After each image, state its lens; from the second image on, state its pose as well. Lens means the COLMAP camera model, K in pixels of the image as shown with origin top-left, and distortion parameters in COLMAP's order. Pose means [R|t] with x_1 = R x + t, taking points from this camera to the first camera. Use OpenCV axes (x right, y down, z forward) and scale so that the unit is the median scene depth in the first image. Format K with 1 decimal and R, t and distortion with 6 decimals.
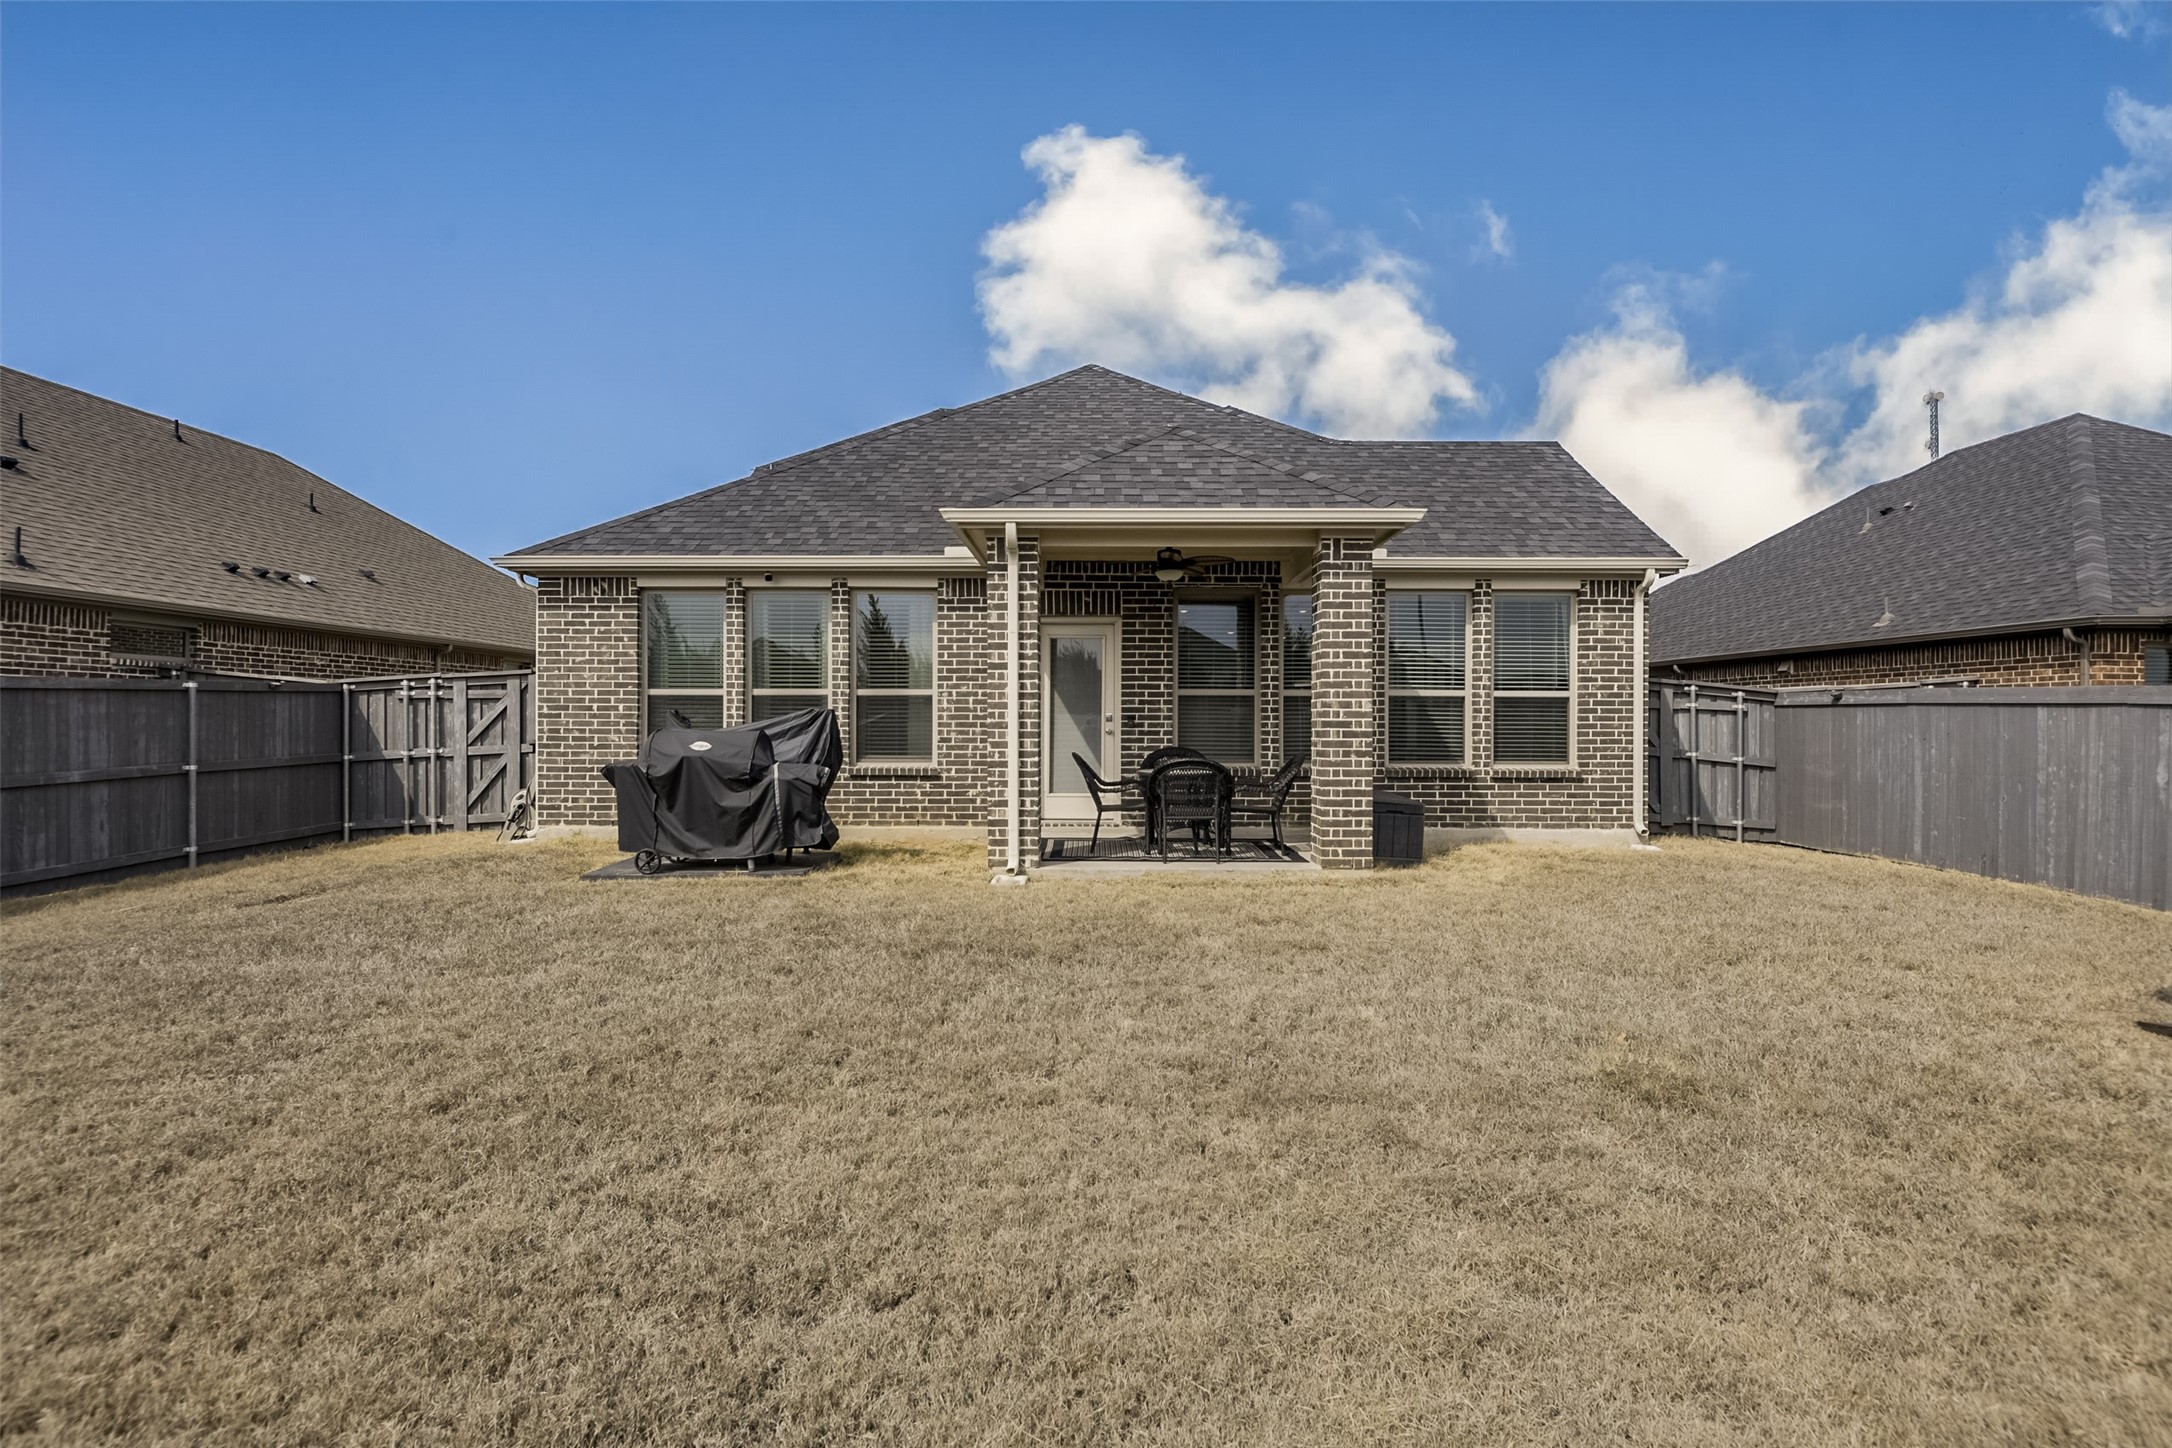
lens RADIAL K [[1091.9, 0, 1081.3], [0, 1091.9, 730.1], [0, 0, 1]] dist [-0.001862, -0.034094]
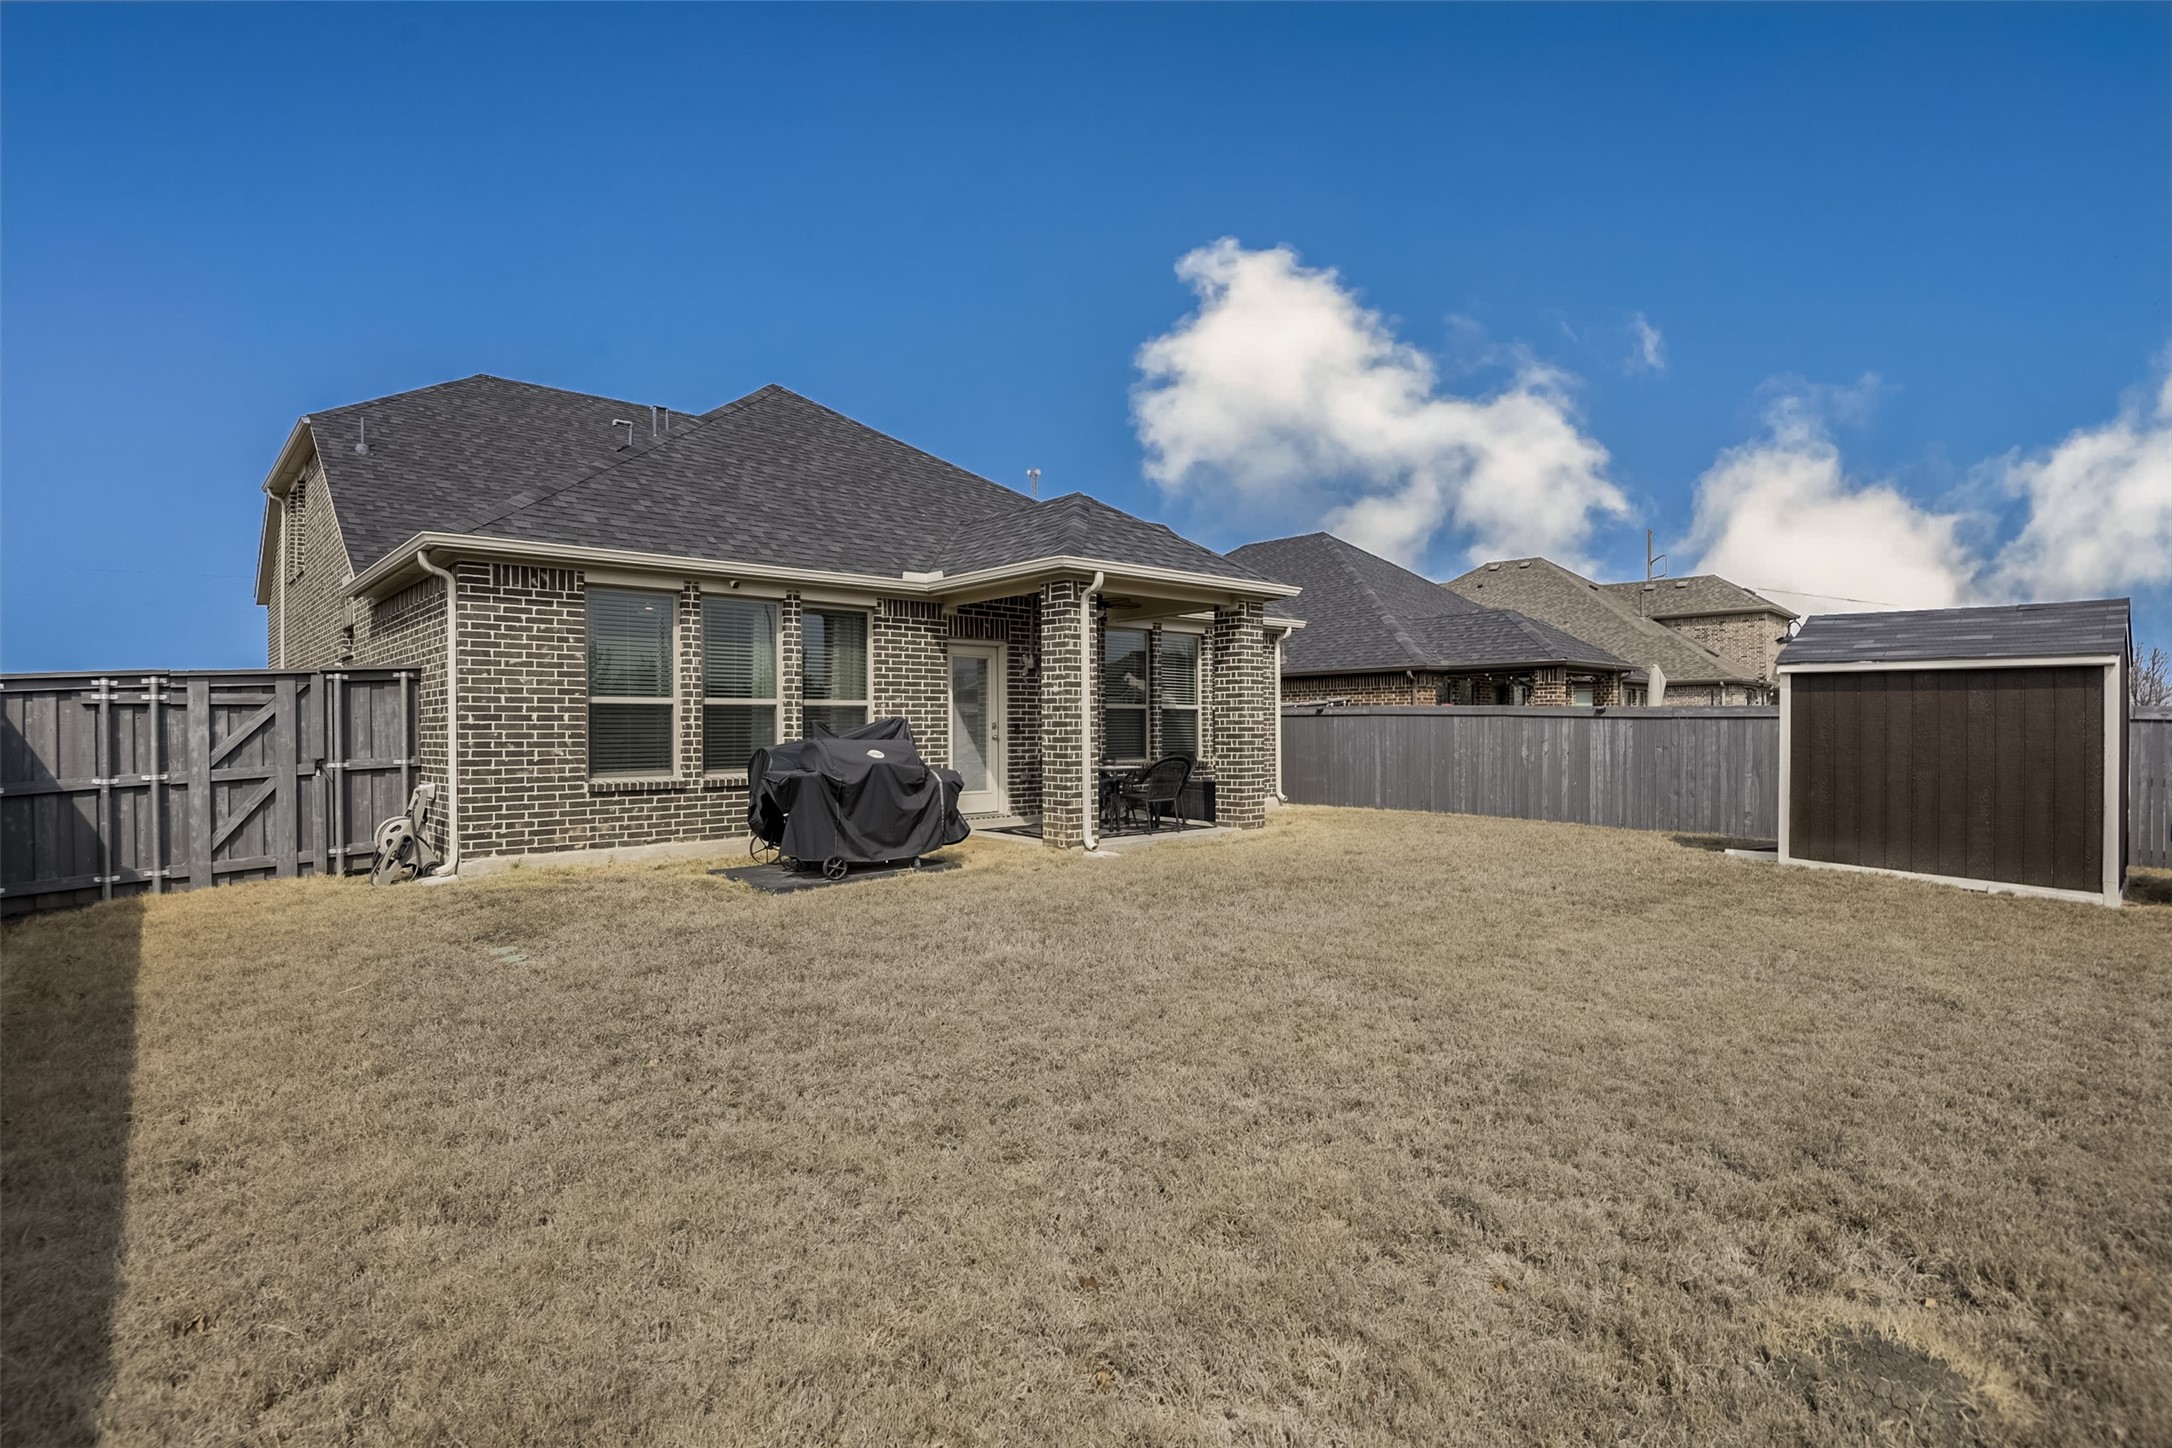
lens RADIAL K [[1091.9, 0, 1081.3], [0, 1091.9, 730.1], [0, 0, 1]] dist [-0.001862, -0.034094]
pose [[0.728728, -0.008252, 0.684753, -0.721940], [0.012338, 0.999923, -0.001080, -0.004185], [-0.684692, 0.009235, 0.728774, 0.071774]]
